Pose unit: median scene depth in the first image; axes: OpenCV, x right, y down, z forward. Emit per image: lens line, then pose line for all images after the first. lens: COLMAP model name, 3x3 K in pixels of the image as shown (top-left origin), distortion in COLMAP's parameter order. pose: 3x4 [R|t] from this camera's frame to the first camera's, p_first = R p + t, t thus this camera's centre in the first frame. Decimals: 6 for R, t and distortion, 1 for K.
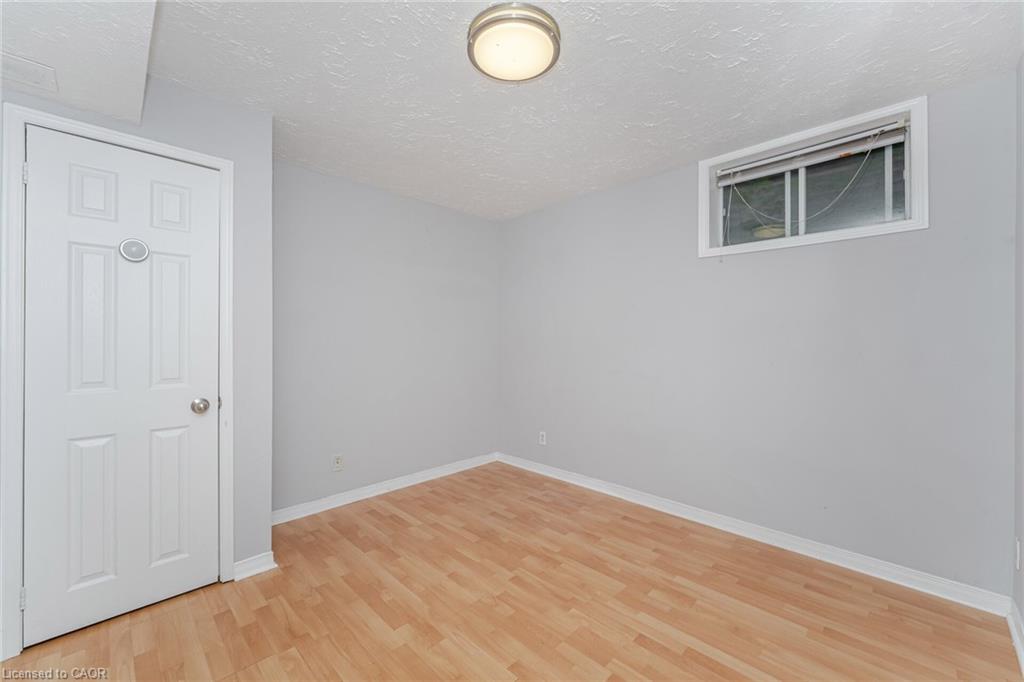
lens RADIAL K [[410.5, 0, 512.5], [0, 410.5, 339.2], [0, 0, 1]] dist [-0.004468, -0.000462]
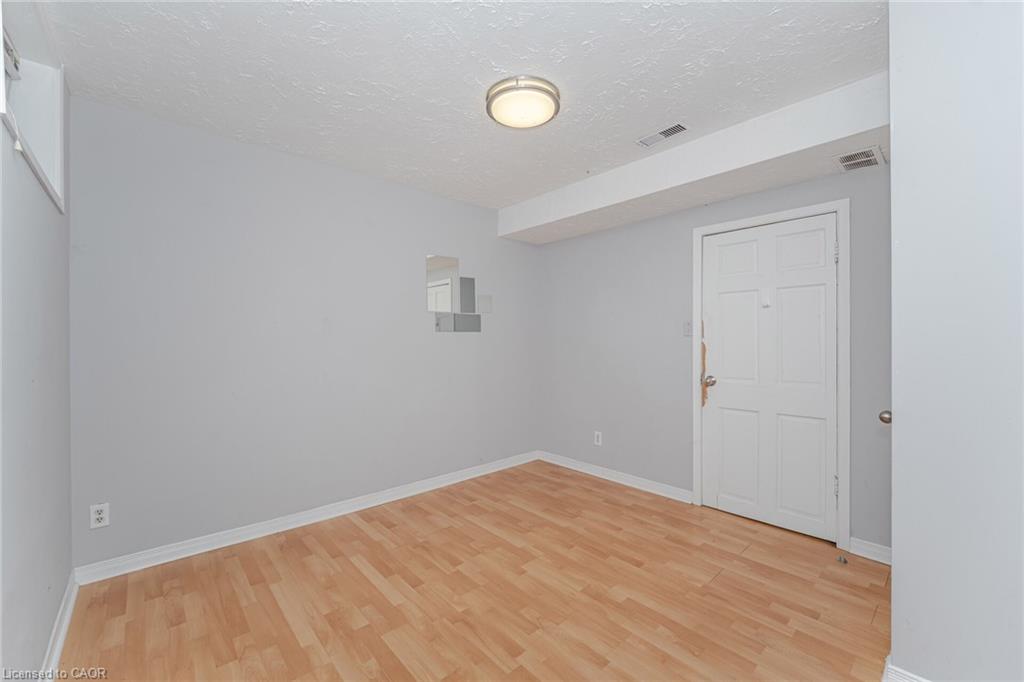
lens RADIAL K [[410.5, 0, 512.5], [0, 410.5, 339.2], [0, 0, 1]] dist [-0.004468, -0.000462]
pose [[-0.998328, -0.000441, 0.057802, -0.034661], [-0.000681, 0.999991, -0.004137, 0.009924], [-0.057800, -0.004169, -0.998319, 1.981210]]
